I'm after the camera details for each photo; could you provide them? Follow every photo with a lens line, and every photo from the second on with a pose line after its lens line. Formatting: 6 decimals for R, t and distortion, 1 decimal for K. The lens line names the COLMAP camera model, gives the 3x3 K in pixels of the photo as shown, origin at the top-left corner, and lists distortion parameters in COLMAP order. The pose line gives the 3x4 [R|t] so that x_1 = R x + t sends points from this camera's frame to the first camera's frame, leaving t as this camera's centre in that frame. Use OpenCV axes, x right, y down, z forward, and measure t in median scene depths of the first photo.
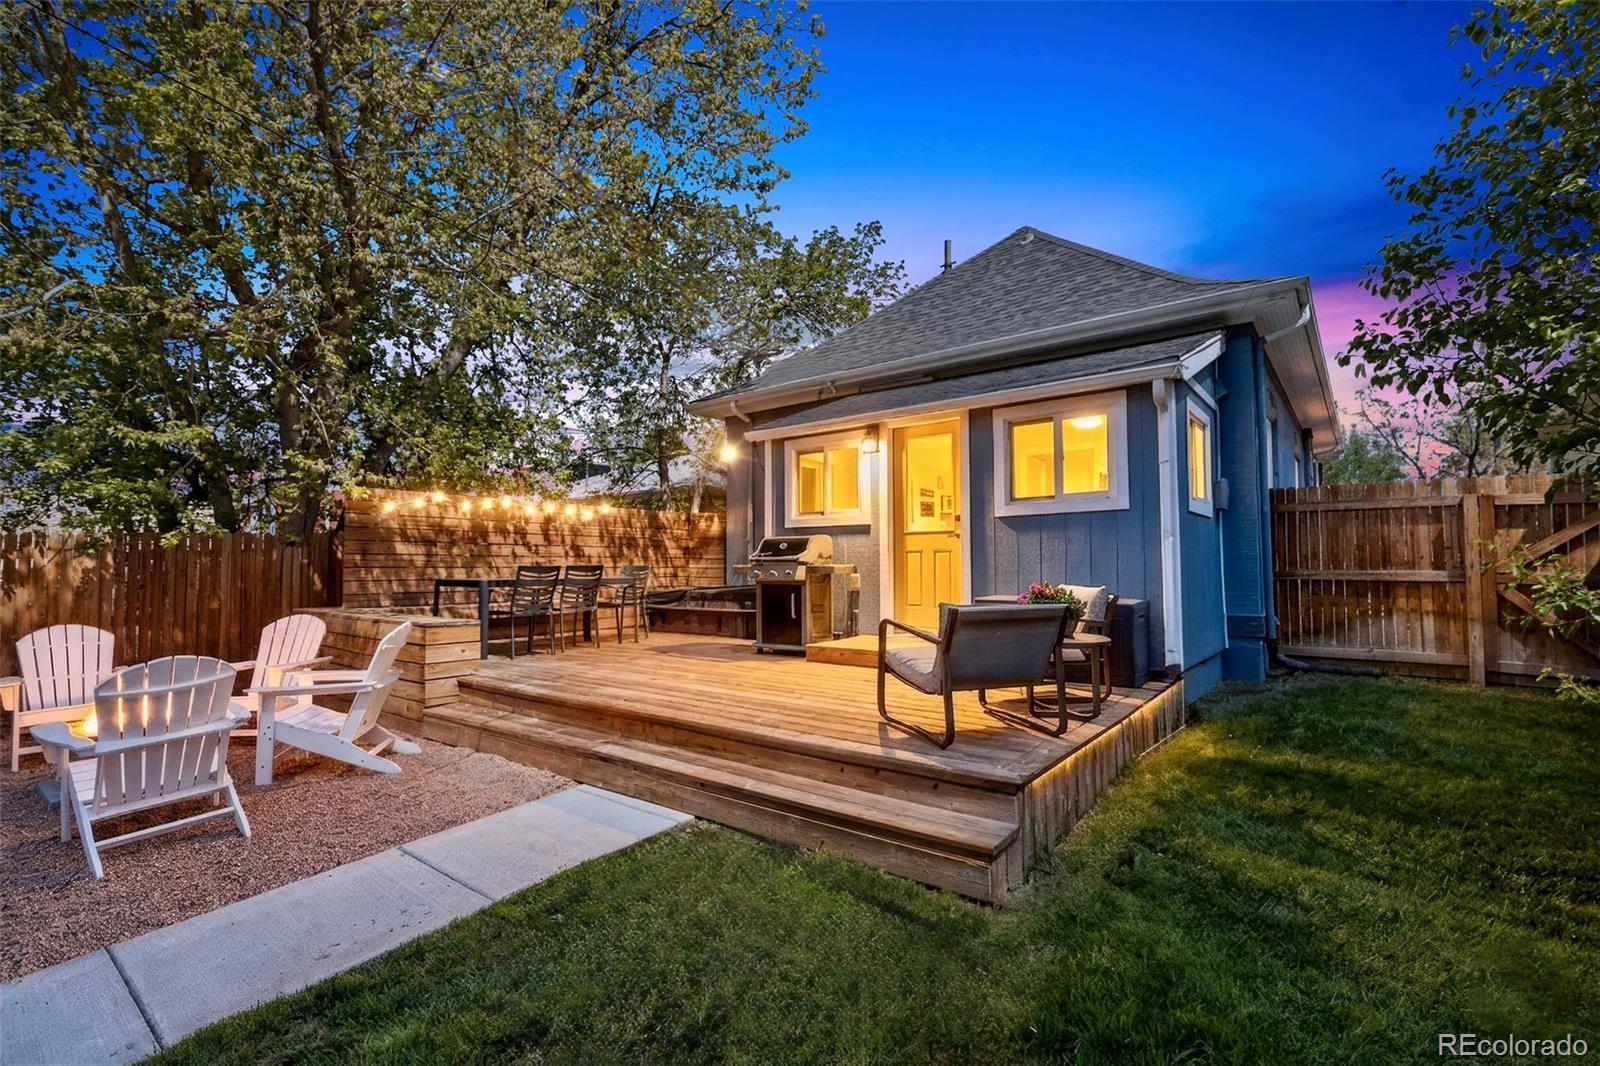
lens RADIAL K [[692.2, 0, 799.9], [0, 692.2, 534.8], [0, 0, 1]] dist [0.004149, 0.000330]
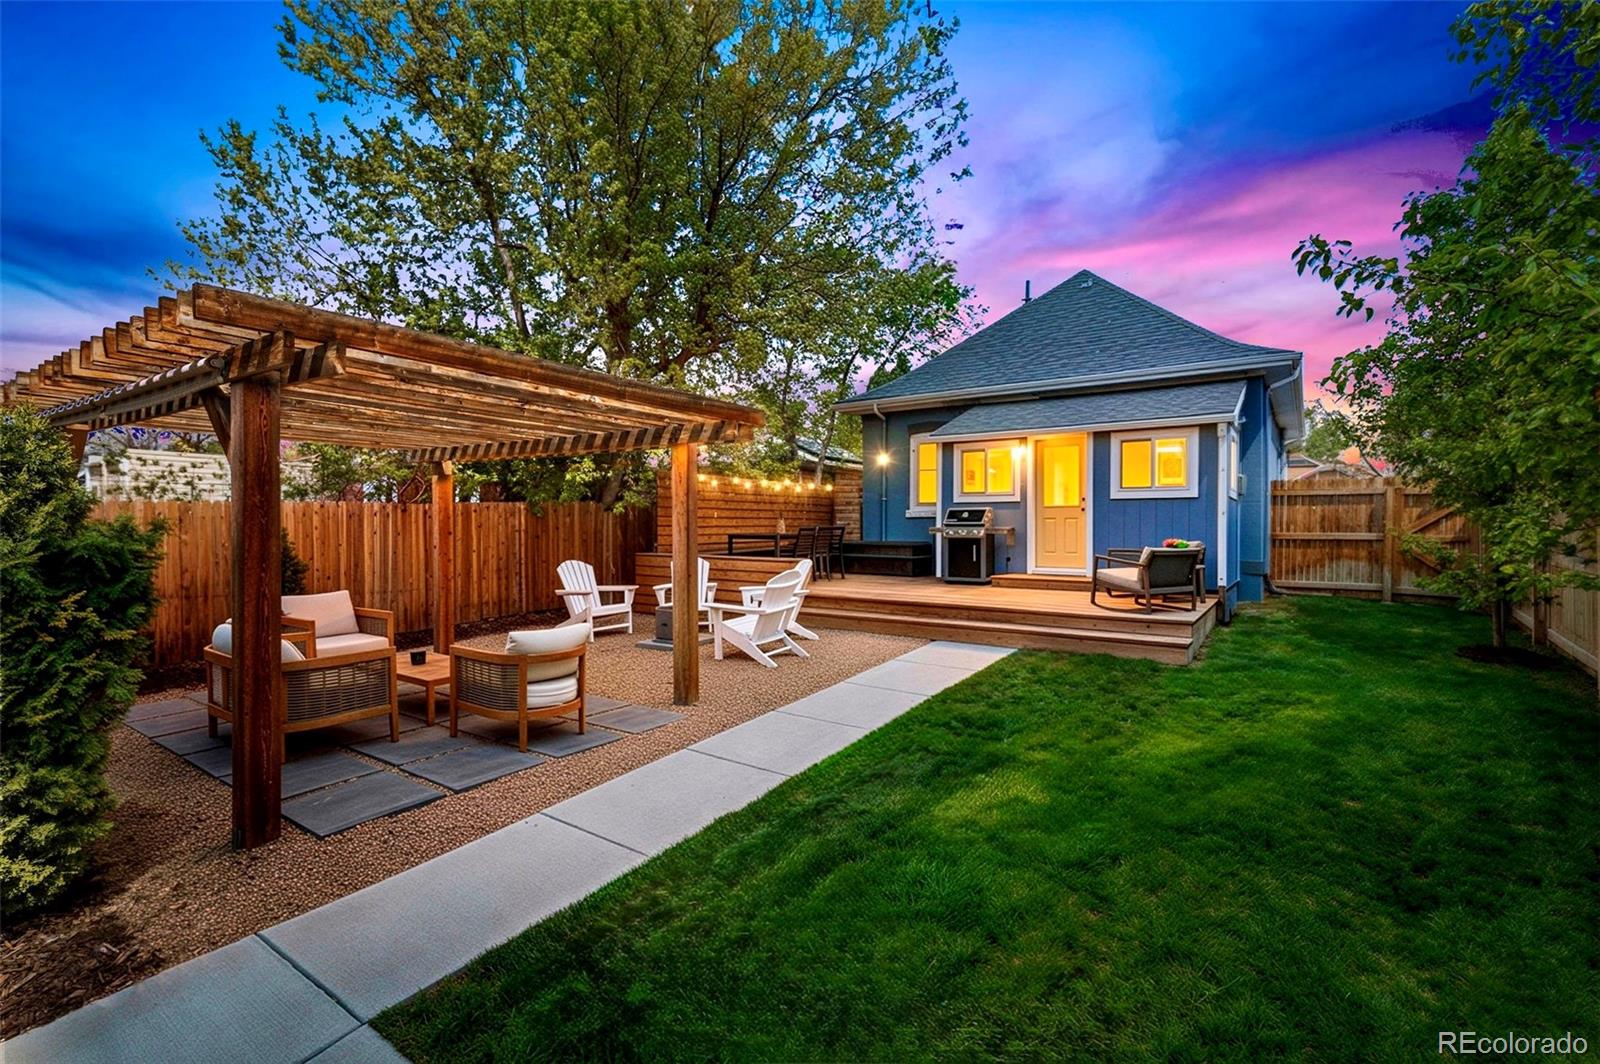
lens RADIAL K [[692.2, 0, 798.5], [0, 692.2, 529.4], [0, 0, 1]] dist [0.004149, 0.000330]
pose [[0.998627, 0.007581, 0.051837, -0.485418], [-0.010366, 0.998505, 0.053666, -0.030179], [-0.051353, -0.054130, 0.997213, -0.534377]]
